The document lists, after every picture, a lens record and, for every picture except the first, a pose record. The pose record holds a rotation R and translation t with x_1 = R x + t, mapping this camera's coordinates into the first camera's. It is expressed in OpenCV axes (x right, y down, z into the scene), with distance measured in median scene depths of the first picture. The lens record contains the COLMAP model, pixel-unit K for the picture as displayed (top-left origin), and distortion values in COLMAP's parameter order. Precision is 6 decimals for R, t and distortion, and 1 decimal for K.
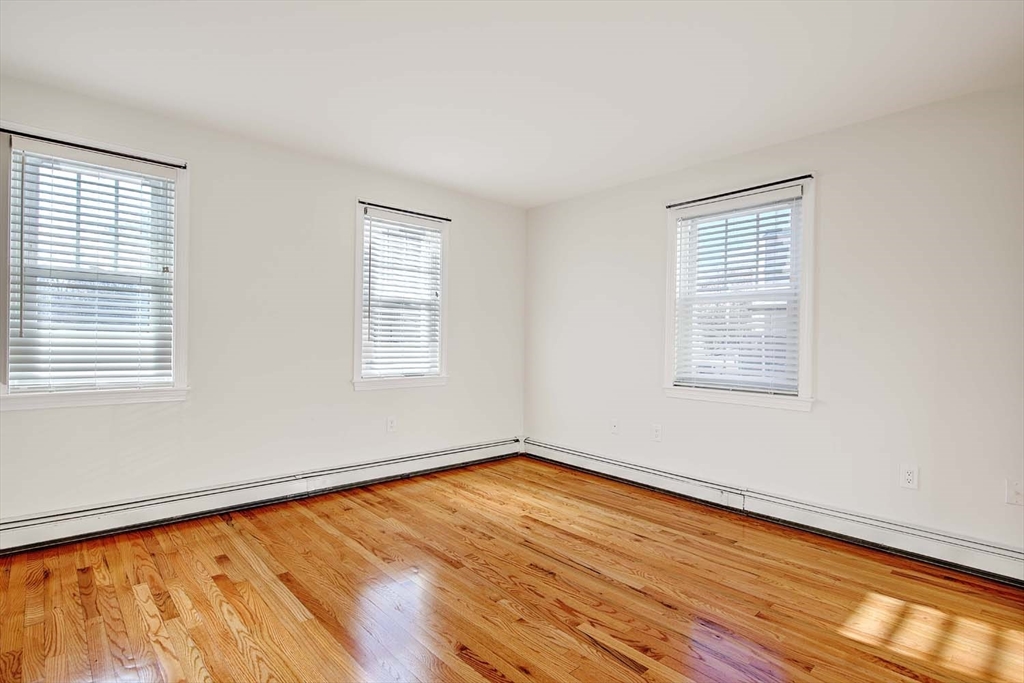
lens RADIAL K [[507.2, 0, 516.3], [0, 507.2, 343.4], [0, 0, 1]] dist [0.002502, -0.003888]
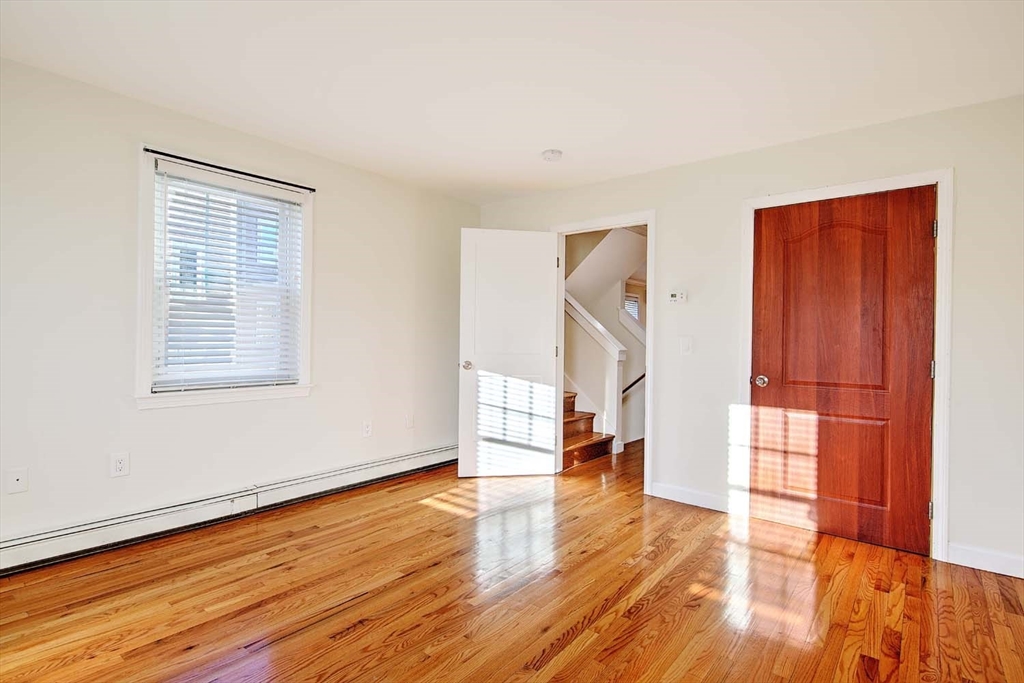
lens RADIAL K [[507.2, 0, 515.9], [0, 507.2, 340.7], [0, 0, 1]] dist [0.002502, -0.003888]
pose [[-0.152826, -0.020960, 0.988031, -0.612842], [-0.007615, 0.999770, 0.020031, -0.015766], [-0.988224, -0.004463, -0.152951, 0.700066]]
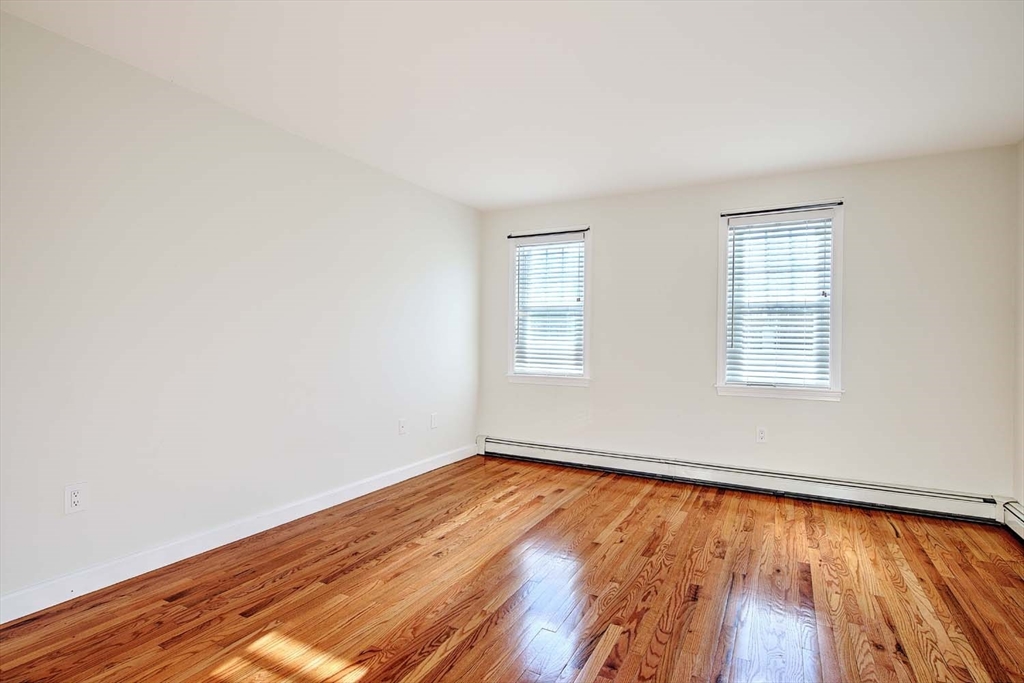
lens RADIAL K [[507.2, 0, 506.1], [0, 507.2, 339.0], [0, 0, 1]] dist [0.002502, -0.003888]
pose [[0.320391, -0.016799, -0.947136, 0.663066], [-0.015519, 0.999615, -0.022980, 0.009997], [0.947158, 0.022061, 0.320007, 0.299209]]
